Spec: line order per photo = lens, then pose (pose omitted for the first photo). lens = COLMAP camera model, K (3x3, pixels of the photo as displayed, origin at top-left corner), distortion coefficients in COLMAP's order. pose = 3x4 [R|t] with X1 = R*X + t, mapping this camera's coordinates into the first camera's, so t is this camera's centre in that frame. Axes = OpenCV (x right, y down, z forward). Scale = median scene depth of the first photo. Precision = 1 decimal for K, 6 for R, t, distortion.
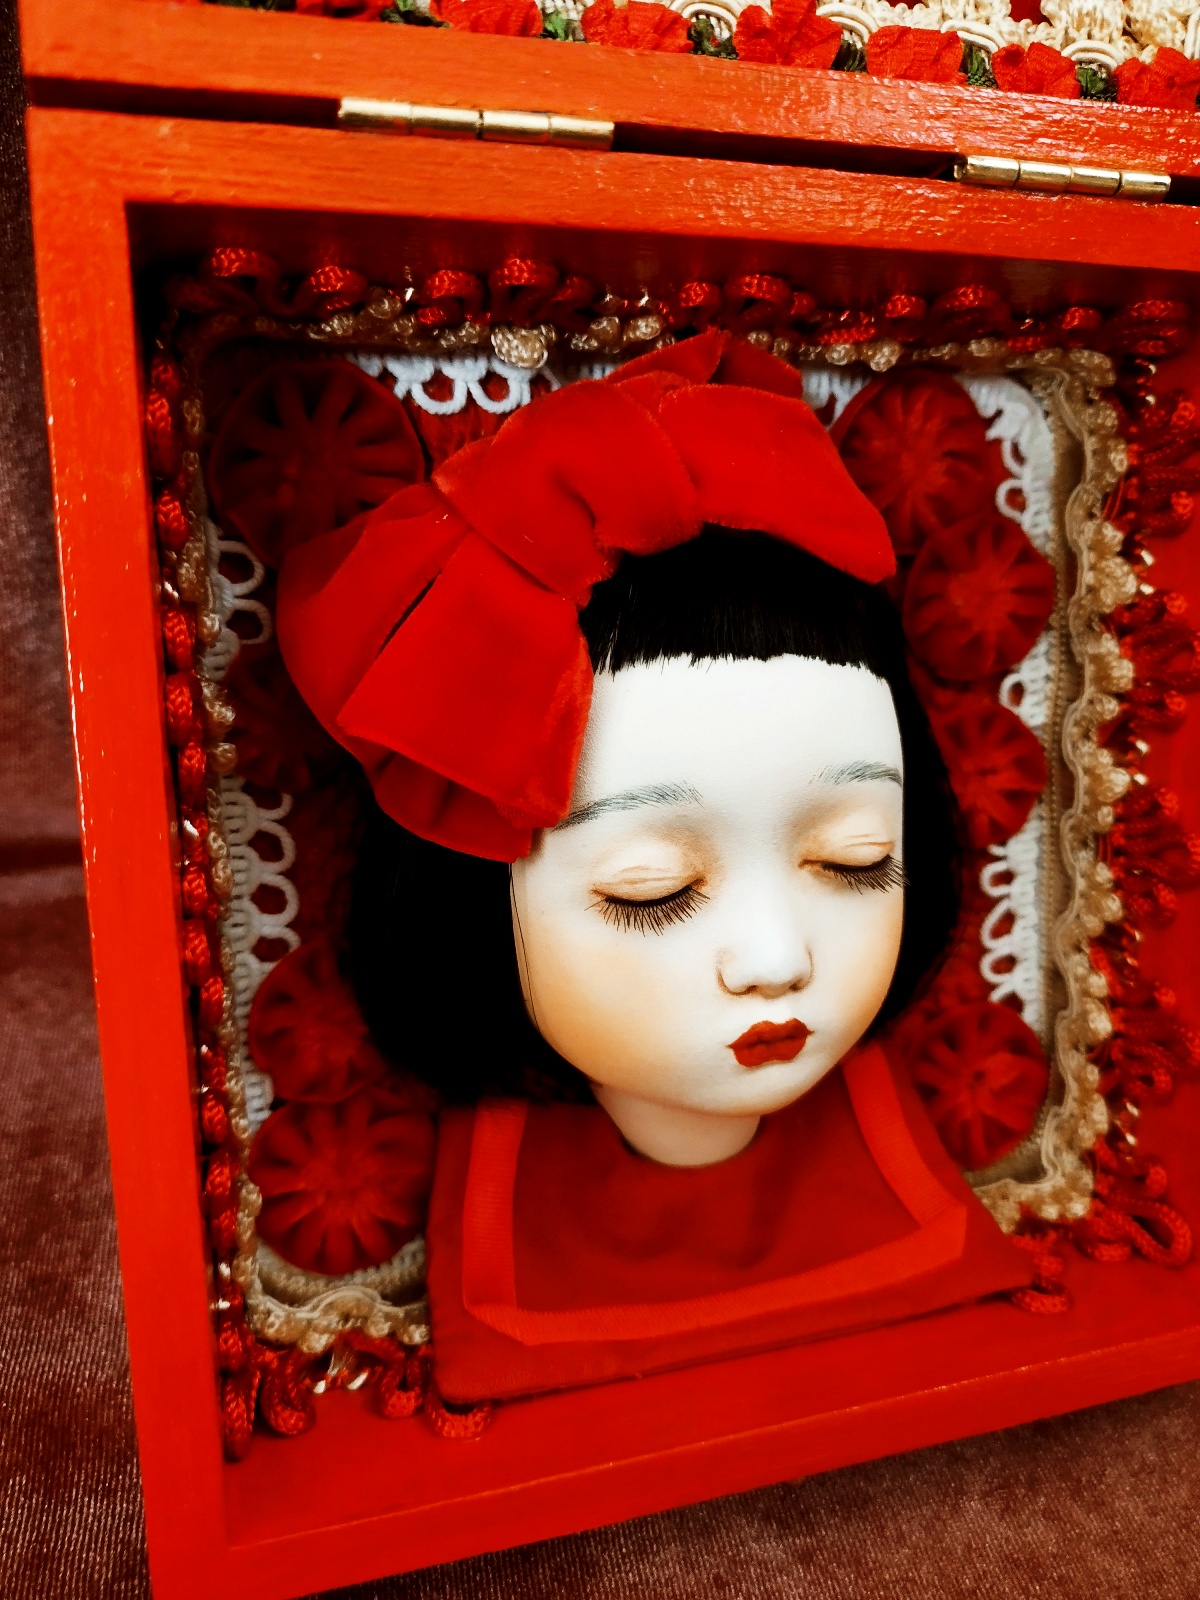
lens RADIAL K [[1298.5, 0, 590.4], [0, 1298.5, 804.9], [0, 0, 1]] dist [-0.043492, 0.005820]
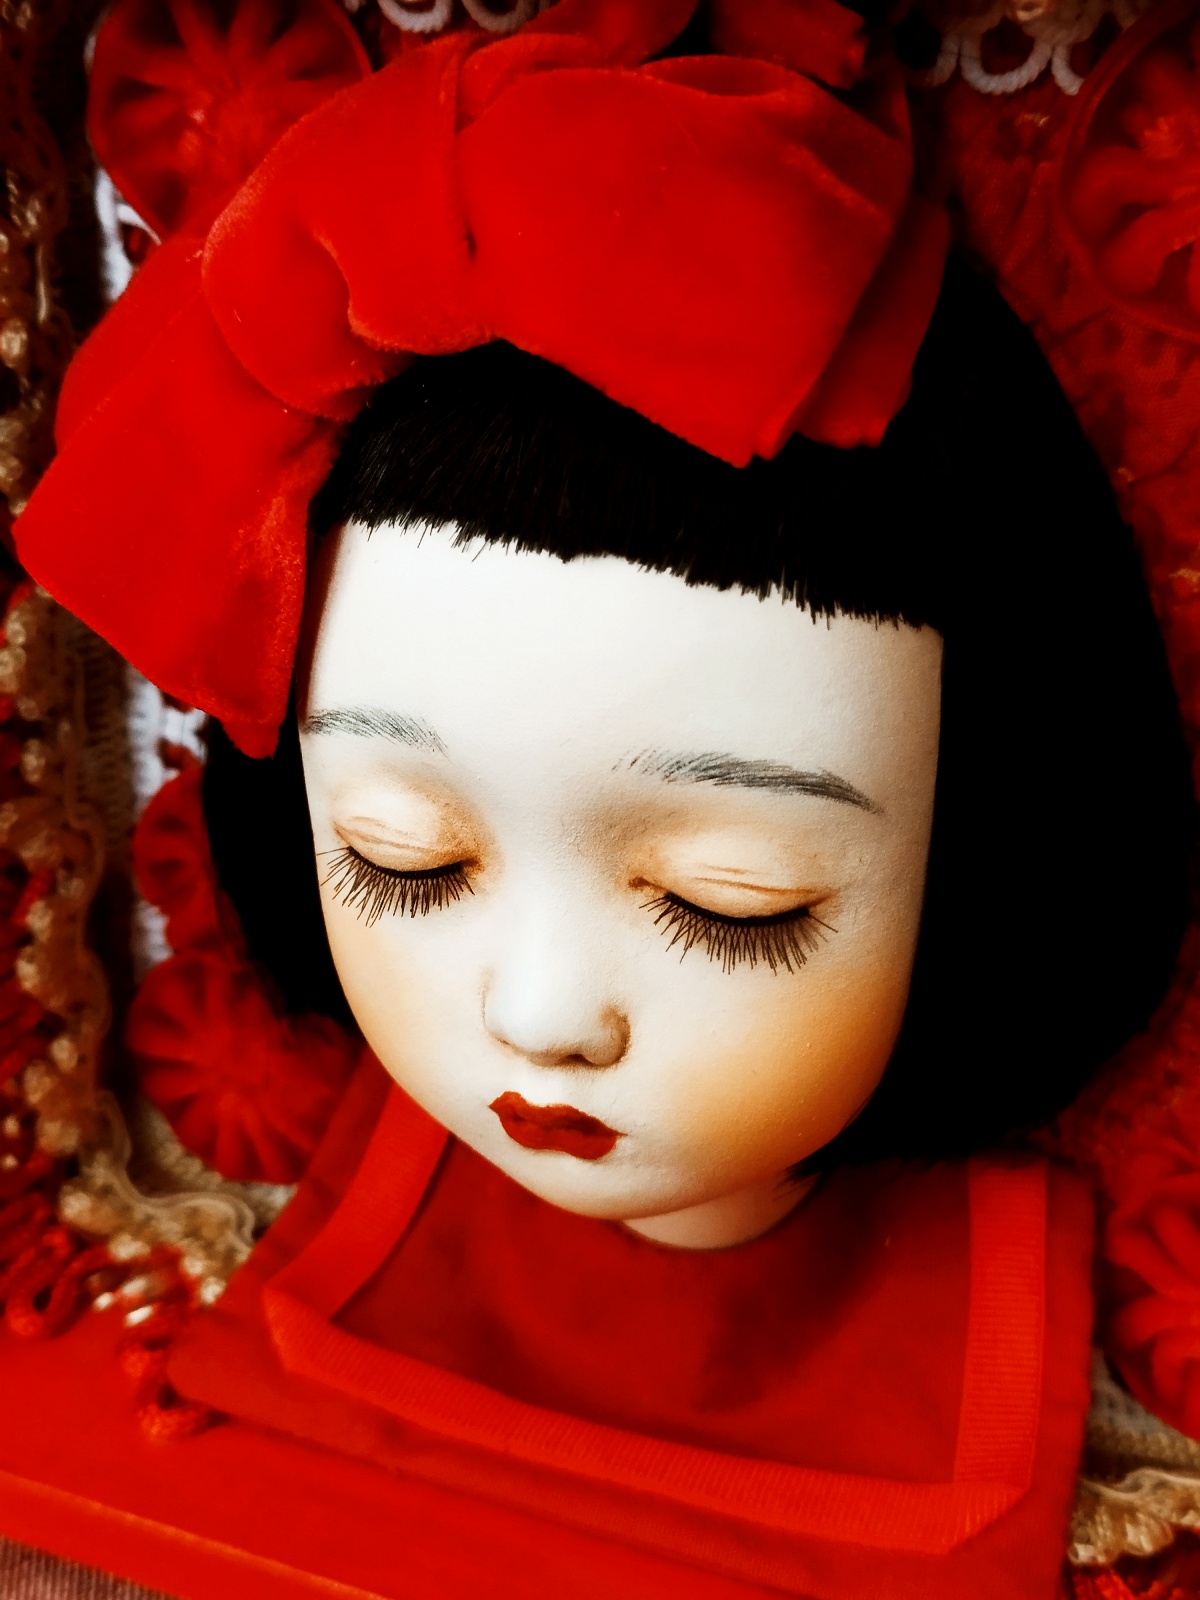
lens RADIAL K [[2125.1, 0, 597.4], [0, 2125.1, 800.6], [0, 0, 1]] dist [0.003074, 0.000000]
pose [[0.769940, 0.291695, -0.567545, 0.724881], [-0.143569, 0.945788, 0.291329, -0.289331], [0.621756, -0.142824, 0.770078, 0.217864]]
